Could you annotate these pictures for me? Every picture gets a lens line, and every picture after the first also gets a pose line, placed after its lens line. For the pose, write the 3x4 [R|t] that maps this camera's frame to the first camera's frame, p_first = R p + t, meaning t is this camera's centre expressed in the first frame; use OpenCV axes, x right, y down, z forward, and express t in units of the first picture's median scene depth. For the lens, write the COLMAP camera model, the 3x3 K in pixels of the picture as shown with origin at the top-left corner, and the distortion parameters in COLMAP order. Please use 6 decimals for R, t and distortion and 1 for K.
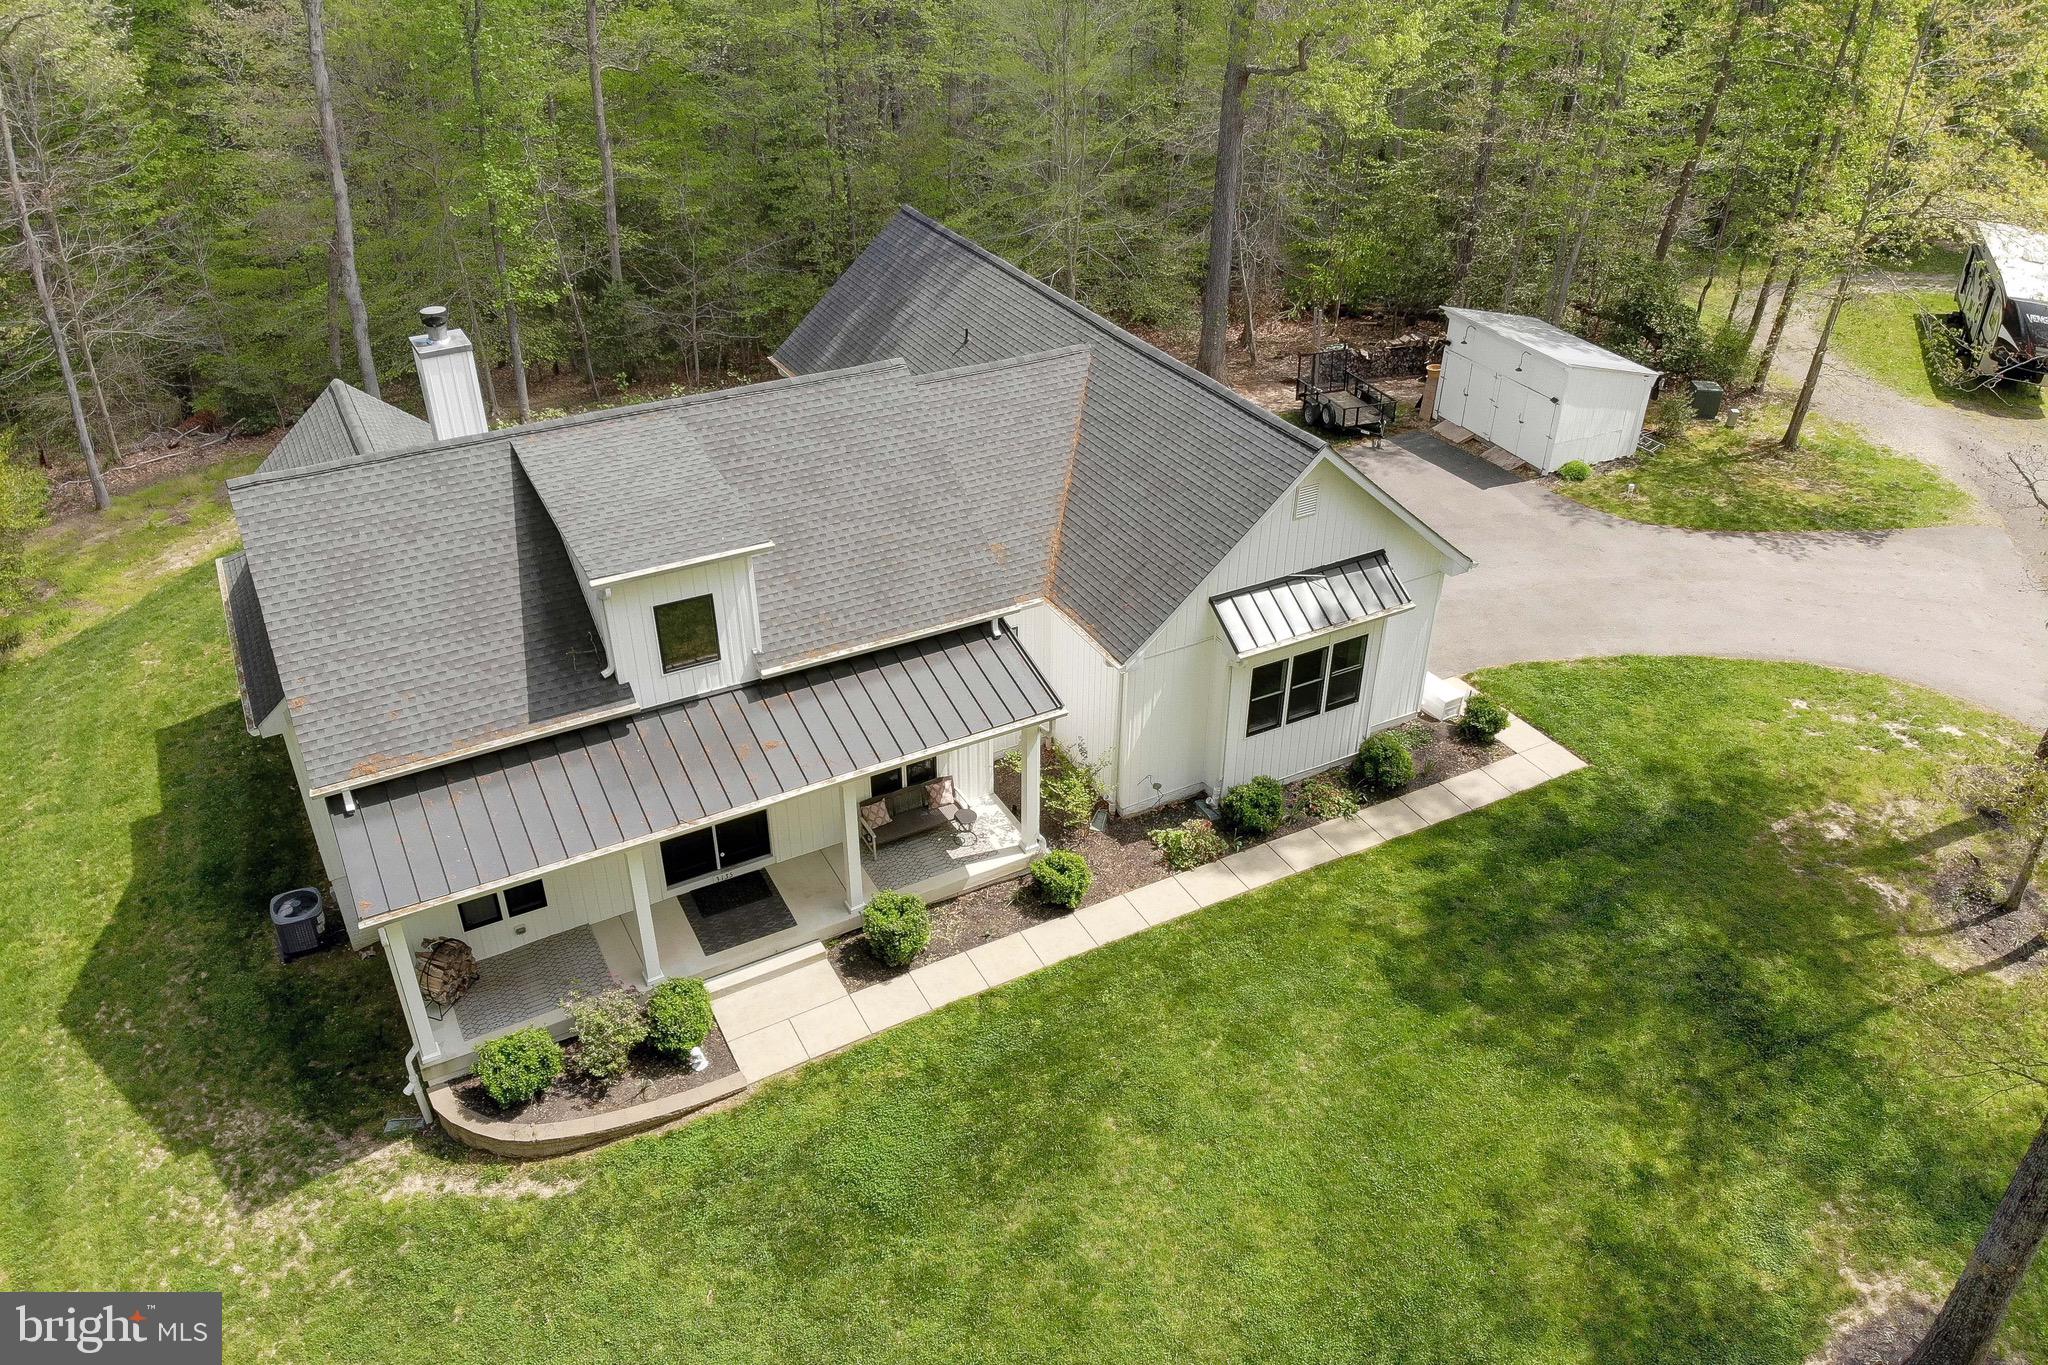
lens RADIAL K [[1513.8, 0, 1039.1], [0, 1513.8, 680.3], [0, 0, 1]] dist [0.031142, -0.138150]
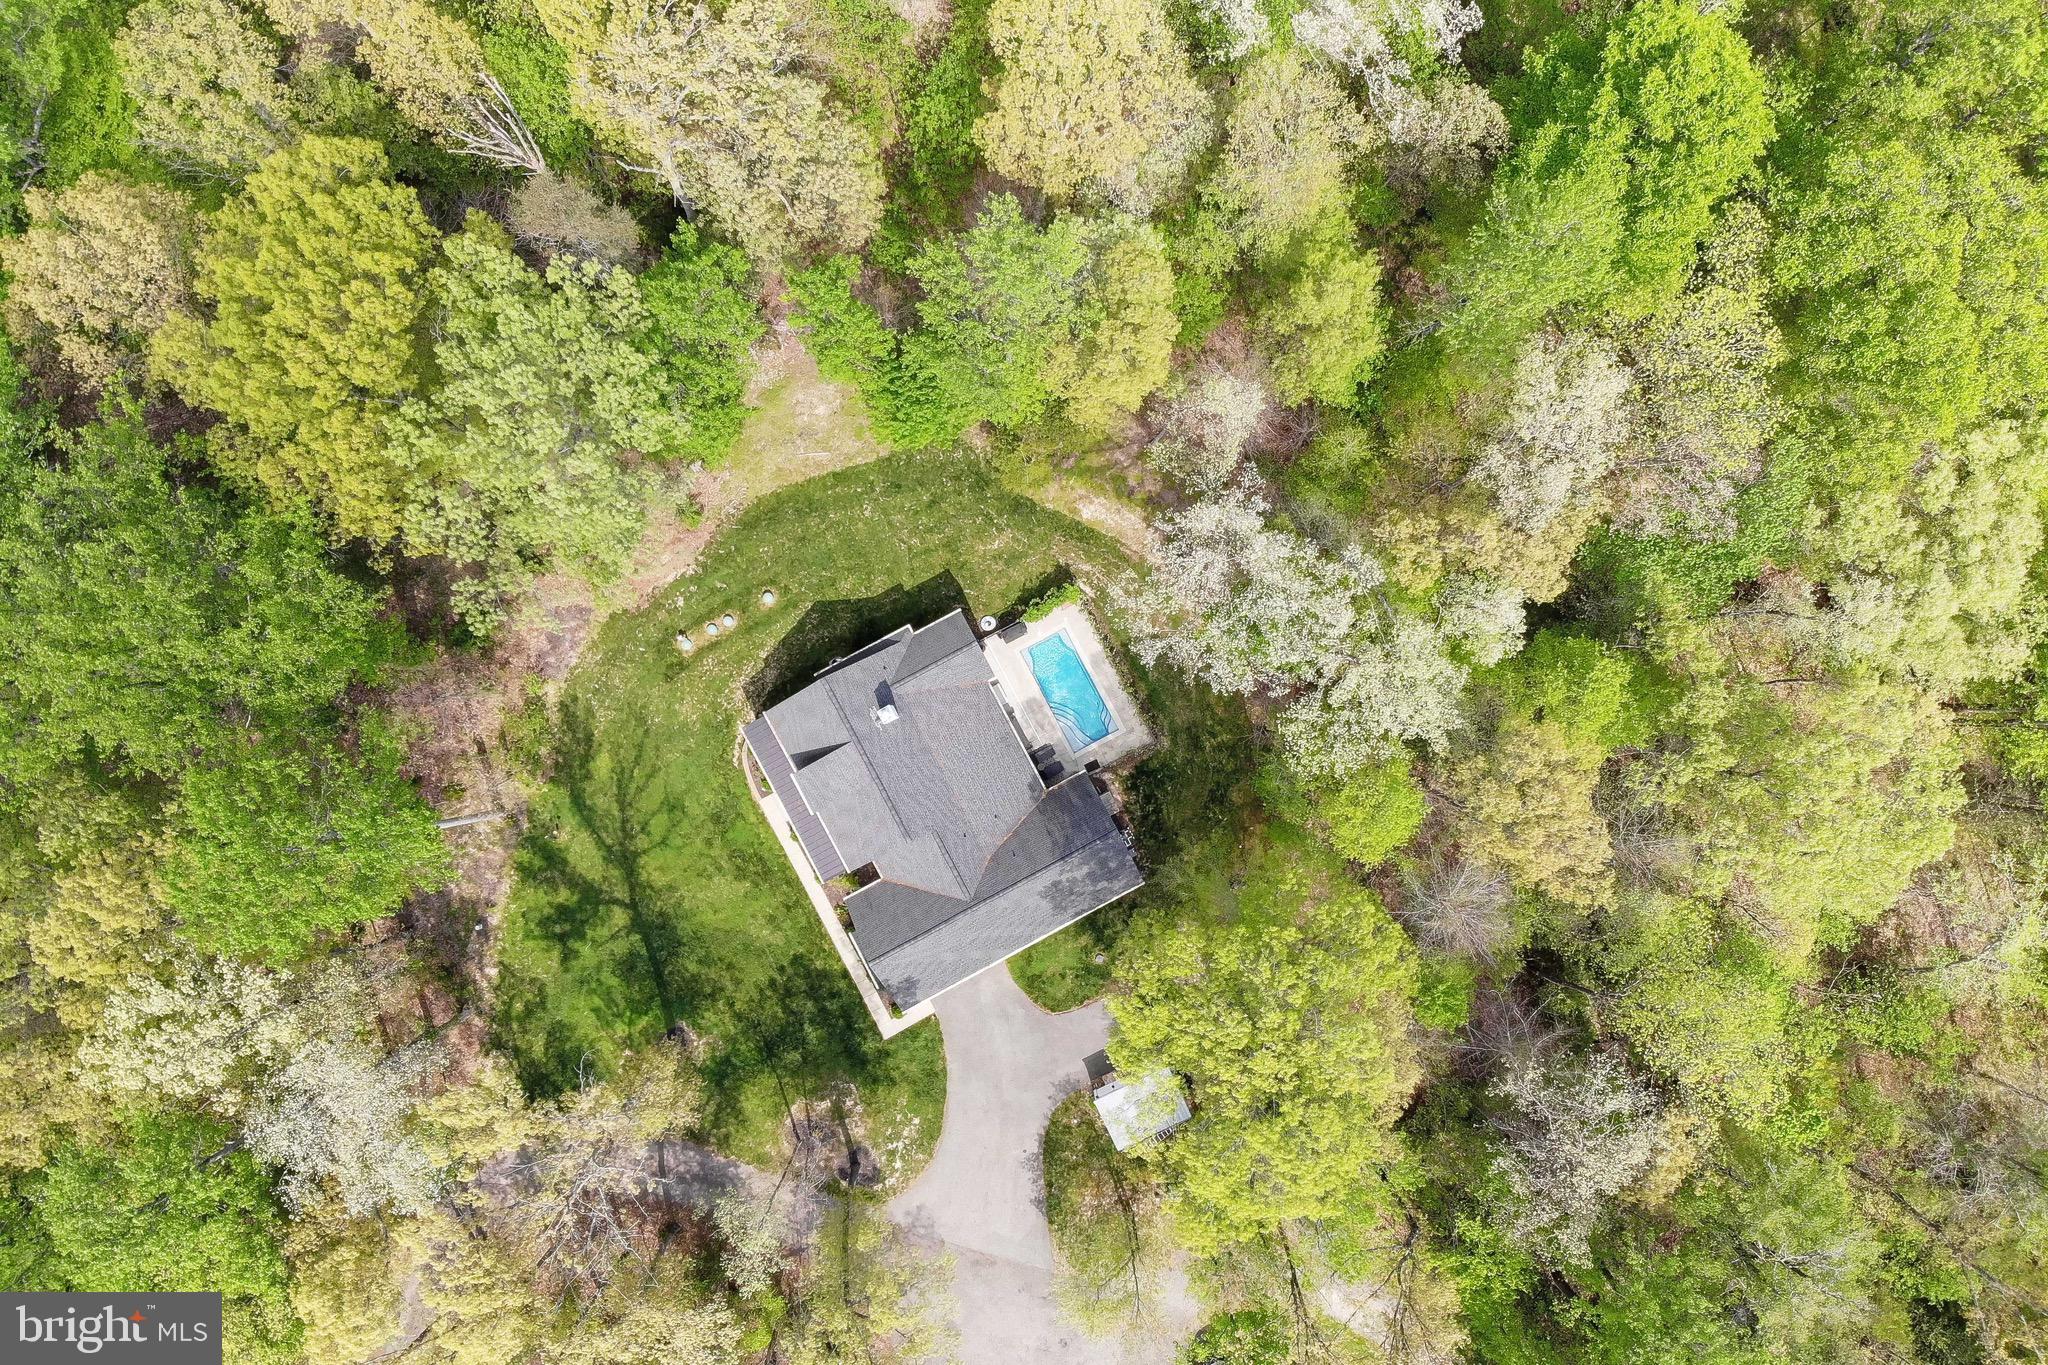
lens RADIAL K [[1513.8, 0, 1014.1], [0, 1513.8, 689.8], [0, 0, 1]] dist [0.031142, -0.138150]
pose [[-0.014250, 0.999501, -0.028204, -0.362358], [-0.527027, 0.016463, 0.849689, -3.458328], [0.849729, 0.026973, 0.526529, -0.604071]]
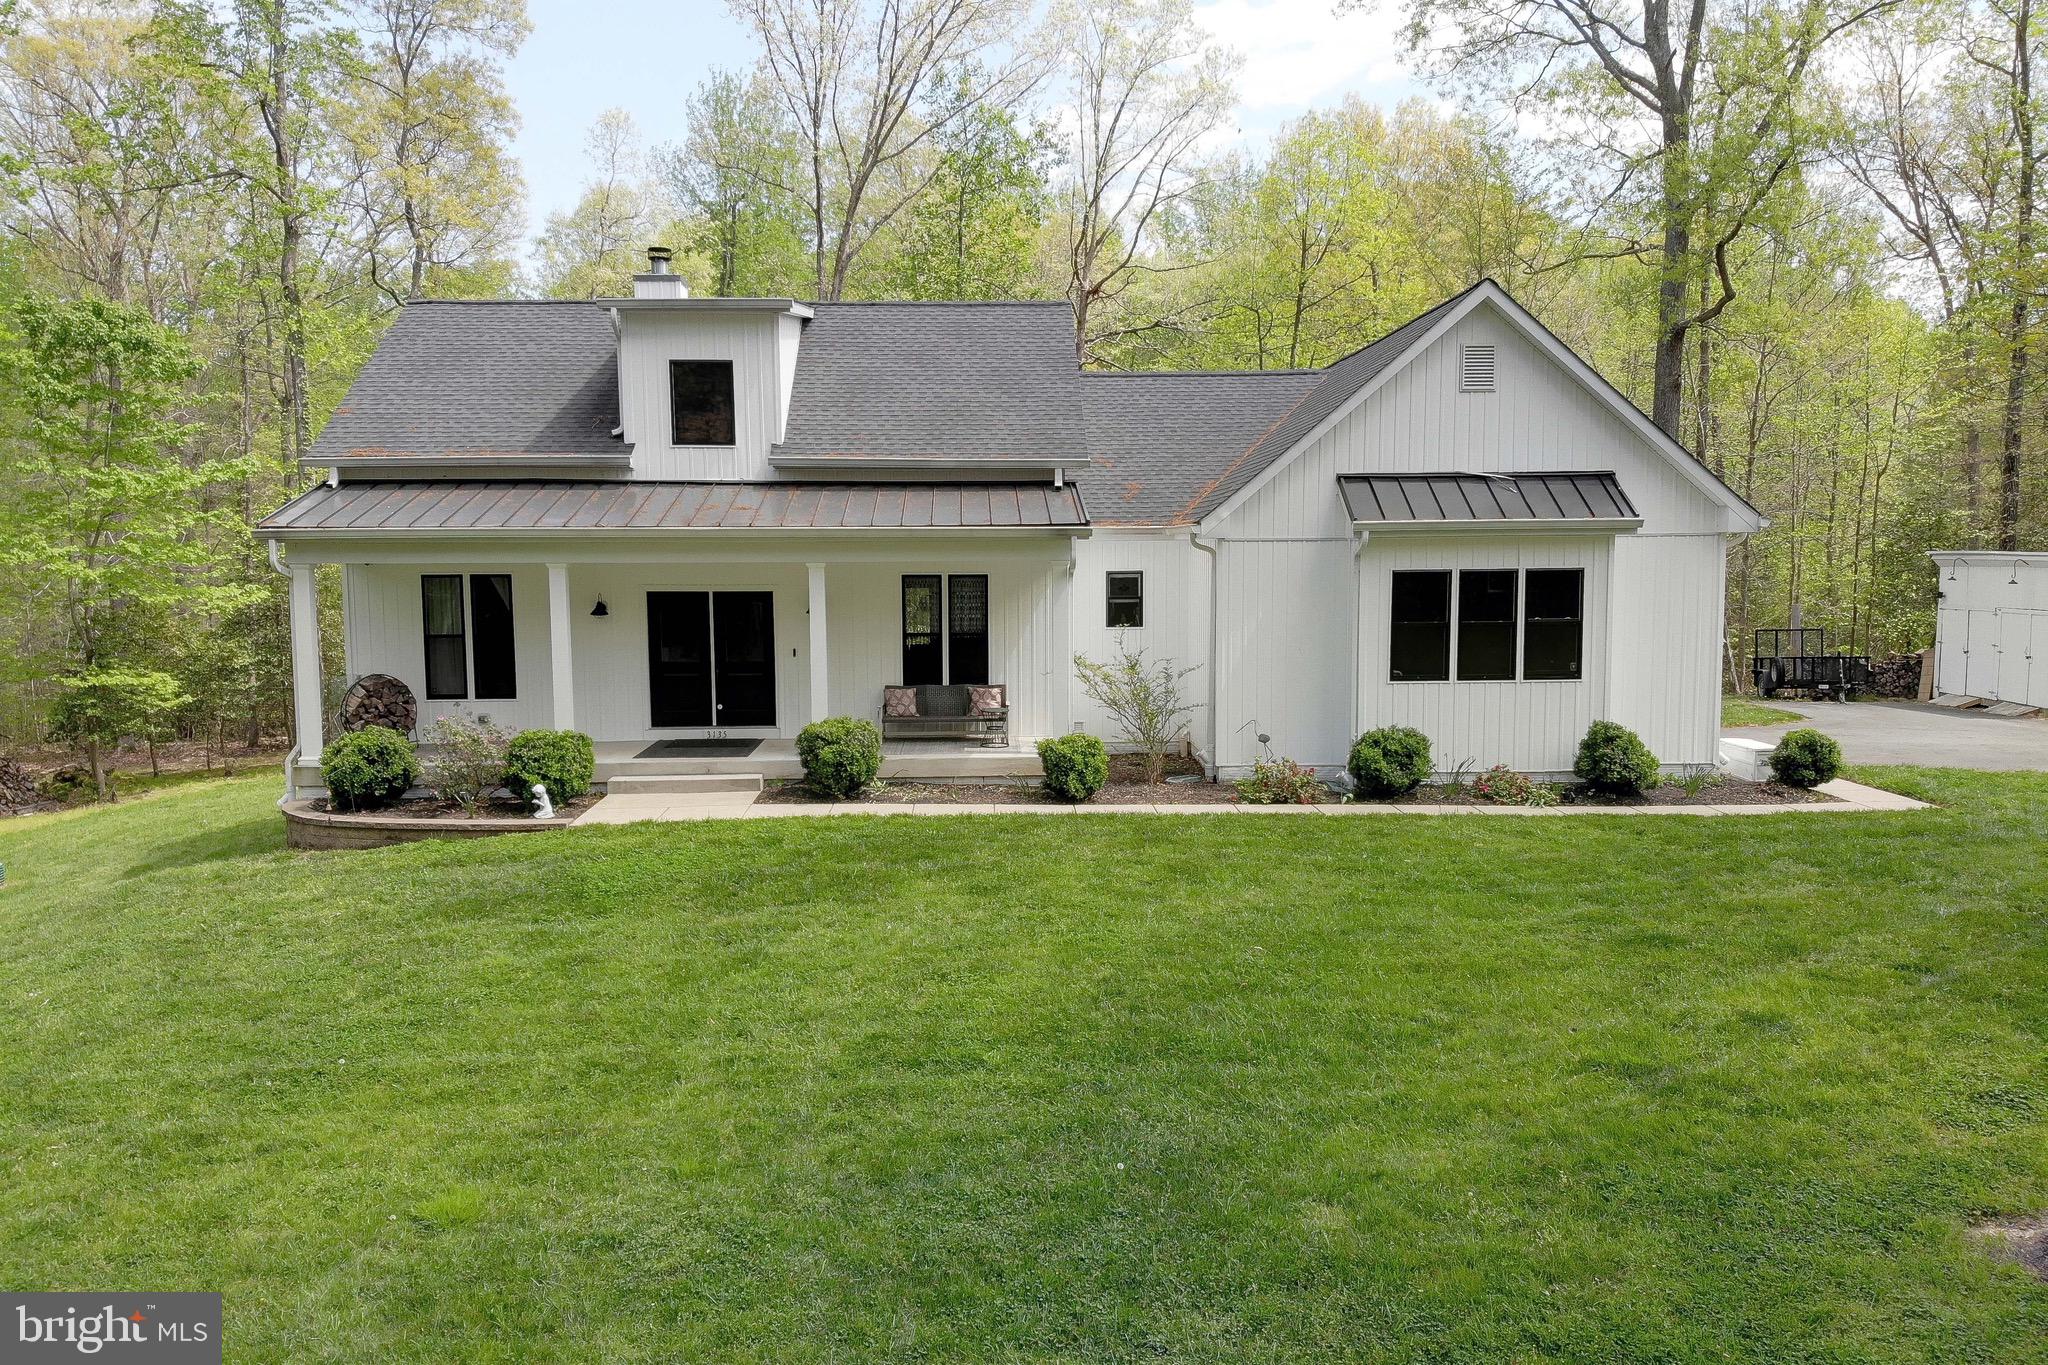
lens RADIAL K [[1513.8, 0, 1020.0], [0, 1513.8, 693.6], [0, 0, 1]] dist [0.031142, -0.138150]
pose [[0.886697, 0.025163, -0.461666, 0.357289], [-0.235653, 0.883683, -0.404441, 0.432476], [0.397790, 0.467410, 0.789488, 0.388029]]
